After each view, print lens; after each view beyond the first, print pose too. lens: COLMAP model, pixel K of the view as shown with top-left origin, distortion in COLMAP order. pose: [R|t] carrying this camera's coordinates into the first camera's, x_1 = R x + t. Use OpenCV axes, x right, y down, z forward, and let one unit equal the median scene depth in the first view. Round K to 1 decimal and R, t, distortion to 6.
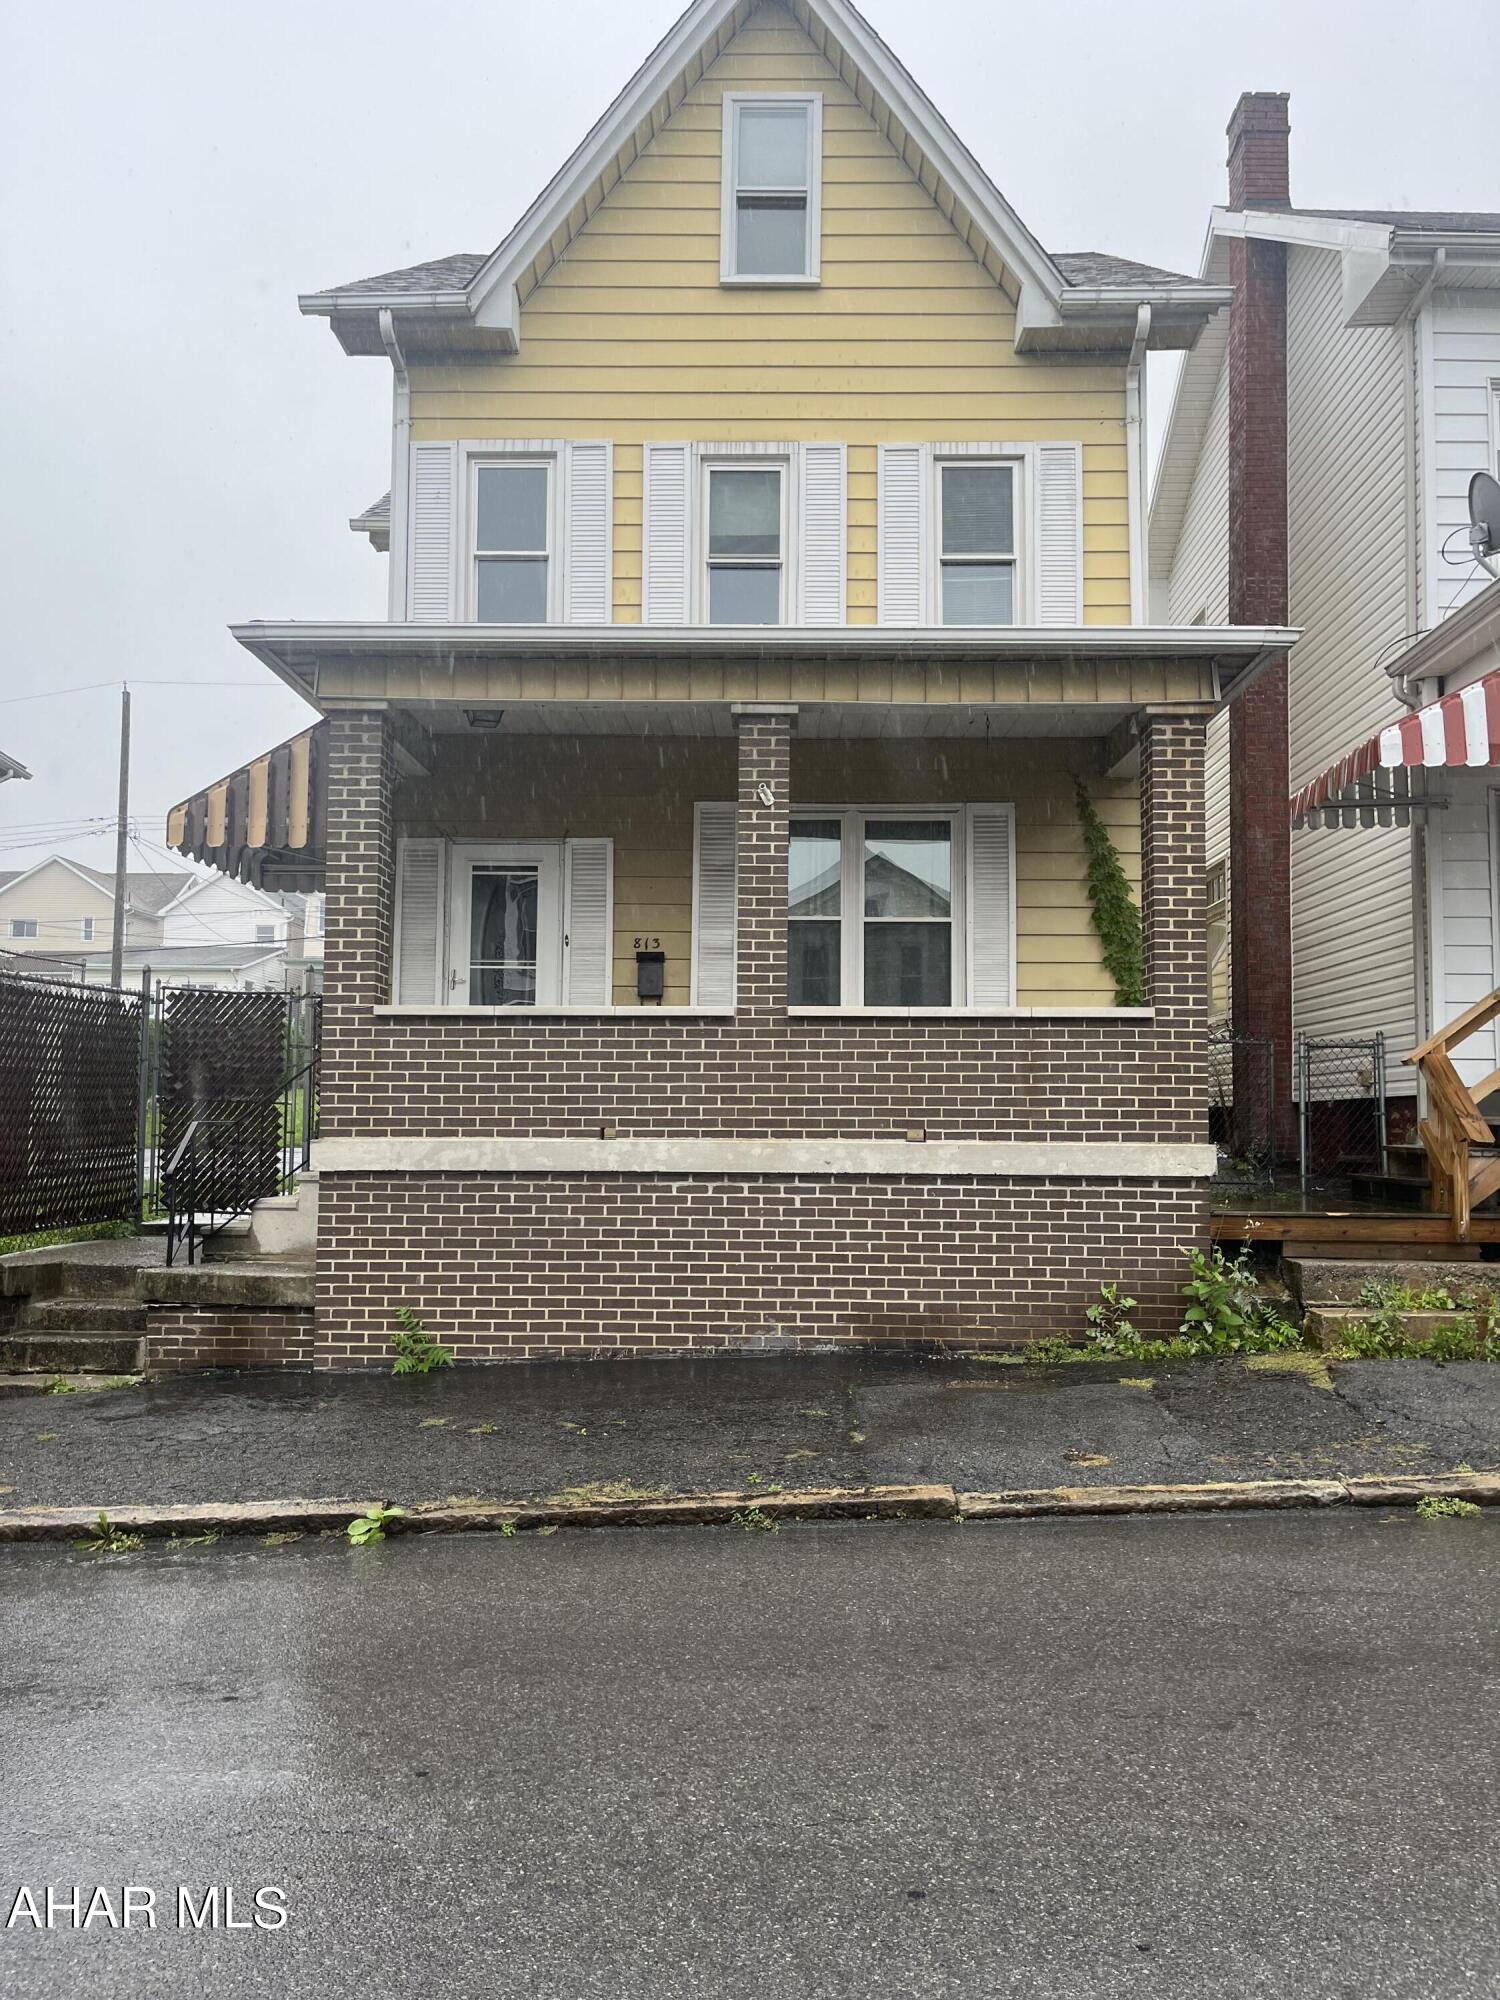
lens RADIAL K [[1506.3, 0, 742.4], [0, 1506.3, 988.1], [0, 0, 1]] dist [0.071446, -0.086595]
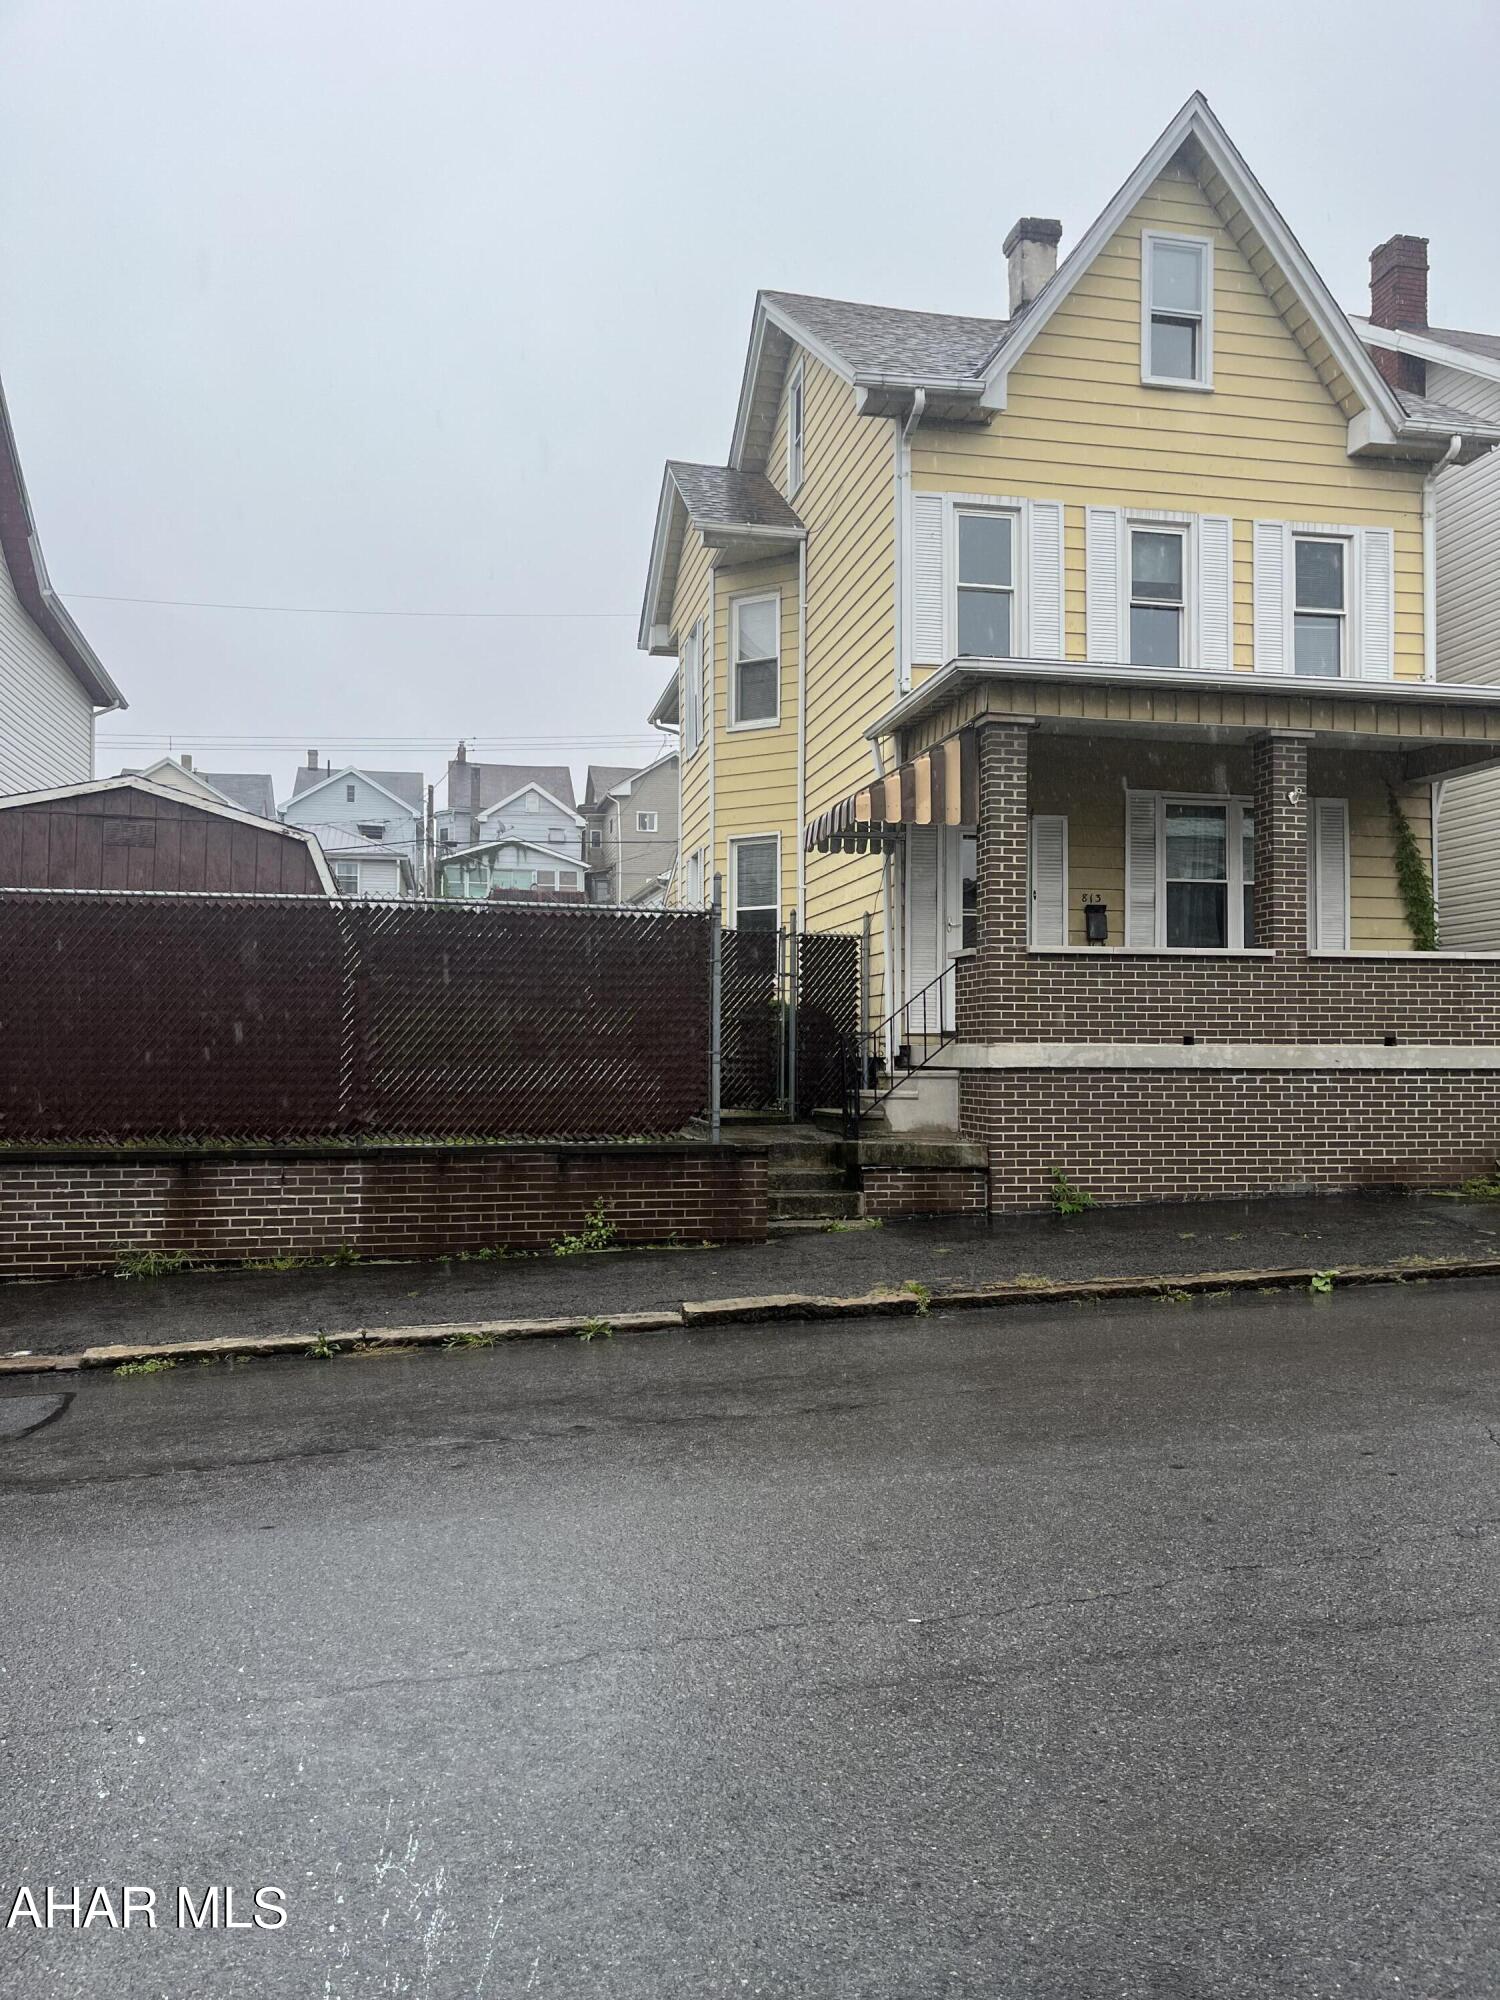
lens RADIAL K [[1506.3, 0, 748.0], [0, 1506.3, 996.0], [0, 0, 1]] dist [0.071446, -0.086595]
pose [[0.975041, 0.004985, 0.221970, -0.774096], [-0.016246, 0.998670, 0.048936, -0.005430], [-0.221431, -0.051321, 0.973825, -0.253509]]
